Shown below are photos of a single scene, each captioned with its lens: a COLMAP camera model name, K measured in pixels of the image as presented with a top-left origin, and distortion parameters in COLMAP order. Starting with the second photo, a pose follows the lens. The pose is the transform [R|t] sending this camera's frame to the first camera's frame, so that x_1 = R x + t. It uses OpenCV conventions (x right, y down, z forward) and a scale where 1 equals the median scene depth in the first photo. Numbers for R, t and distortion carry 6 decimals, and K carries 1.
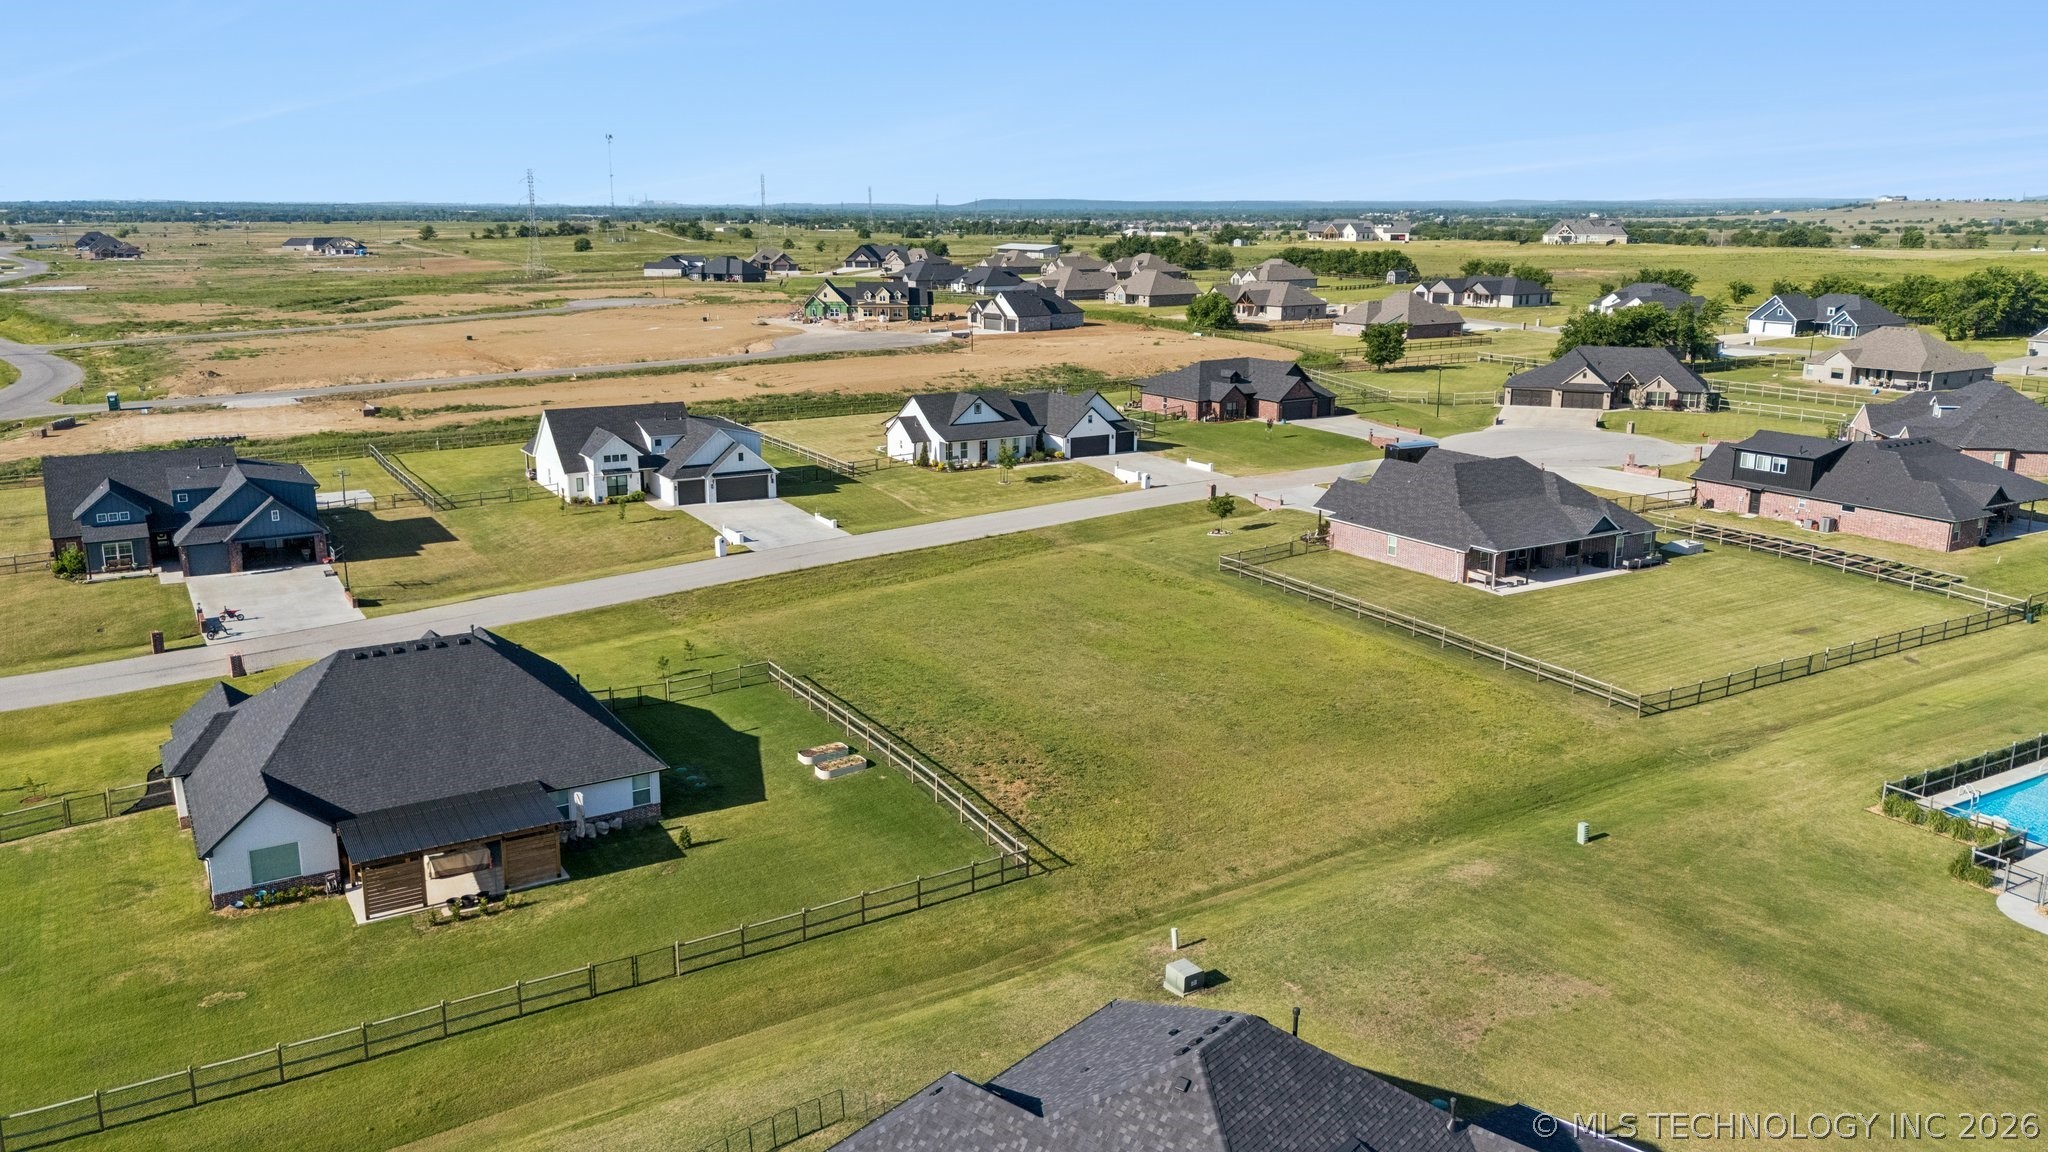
lens RADIAL K [[1508.2, 0, 1015.3], [0, 1508.2, 583.7], [0, 0, 1]] dist [0.109334, -0.137004]
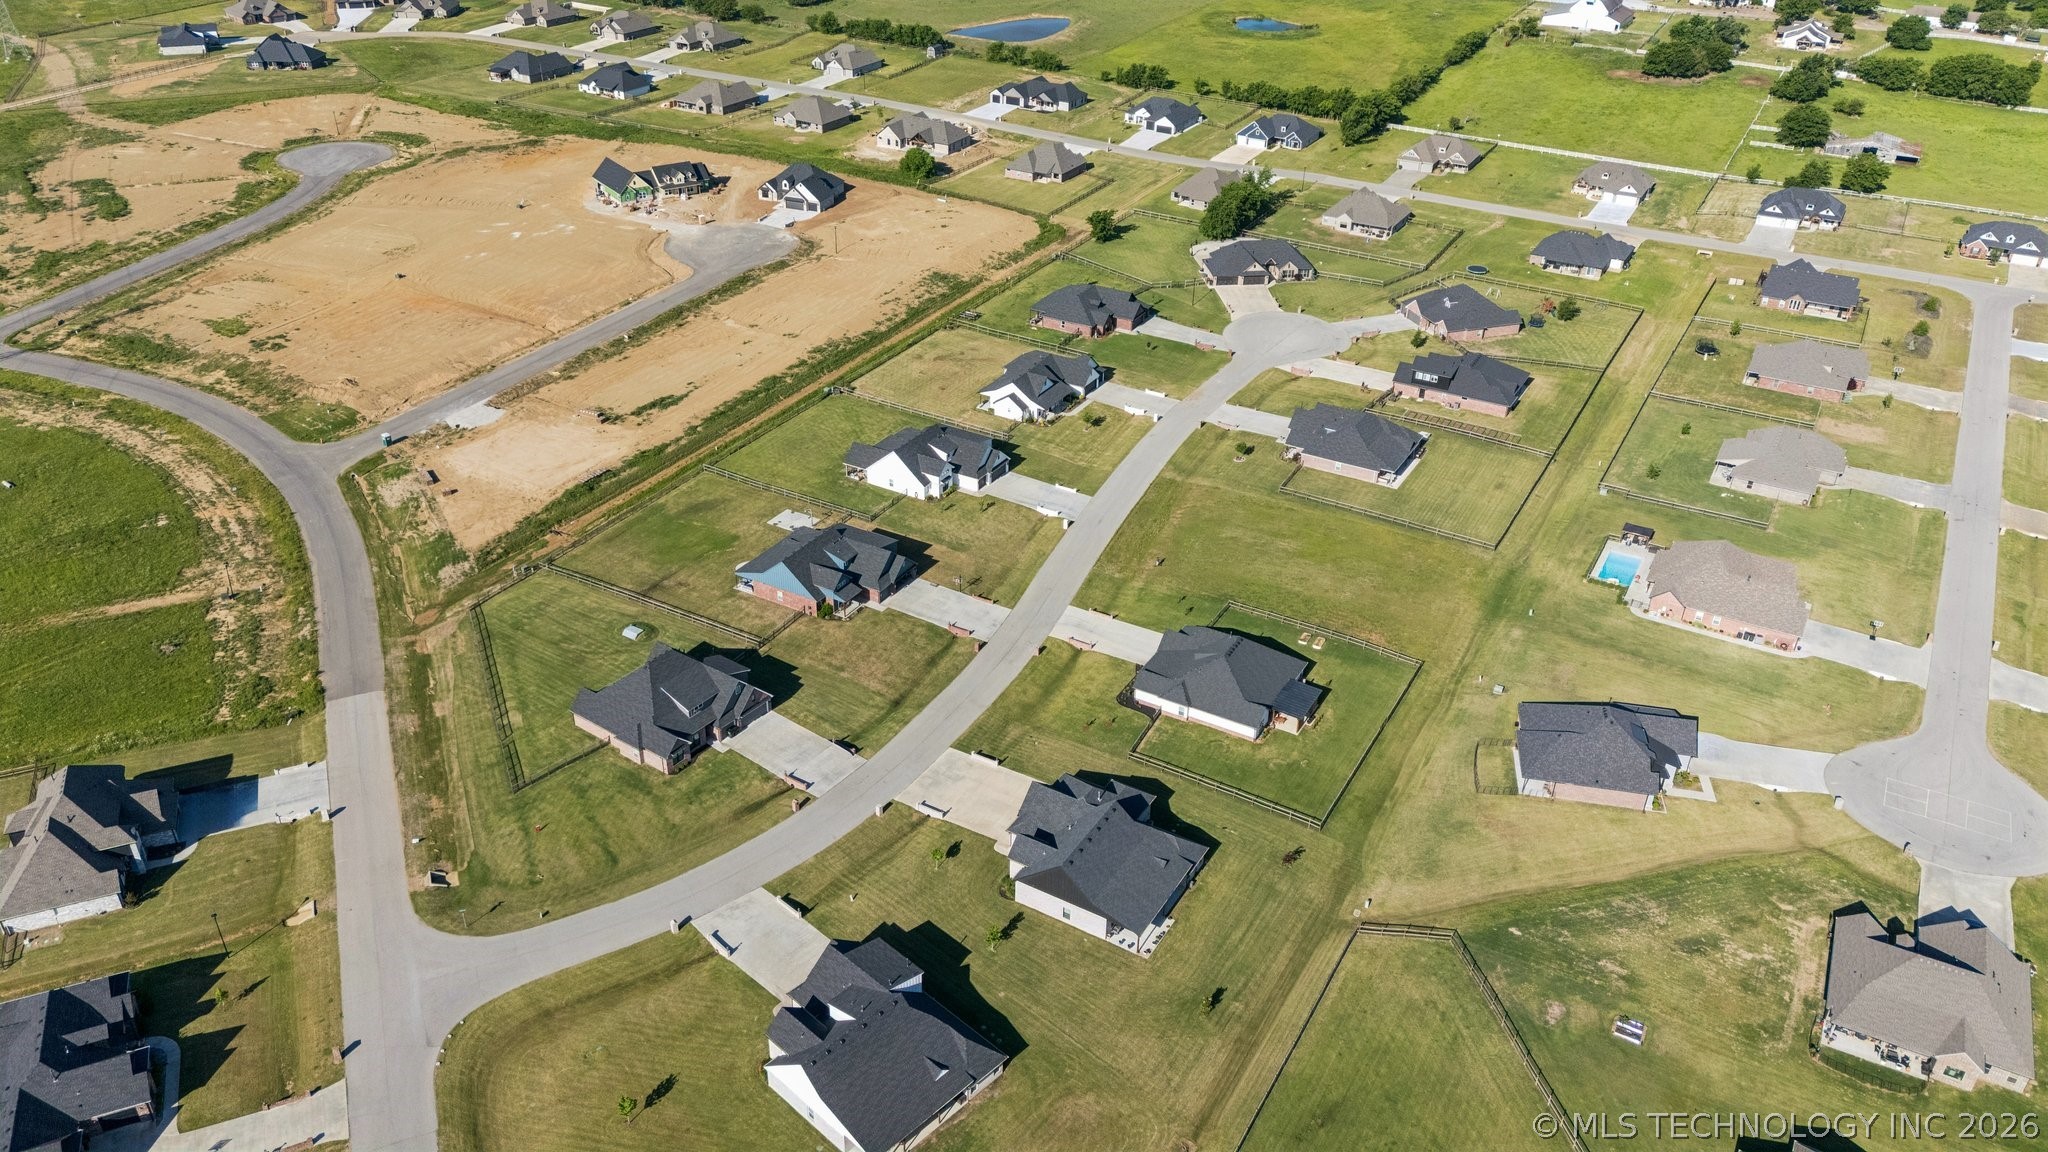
lens RADIAL K [[1508.2, 0, 1015.3], [0, 1508.2, 583.7], [0, 0, 1]] dist [0.109334, -0.137004]
pose [[0.873940, -0.235025, 0.425432, -1.107463], [0.100067, 0.943567, 0.315702, -0.582388], [-0.475622, -0.233333, 0.848139, -0.705500]]
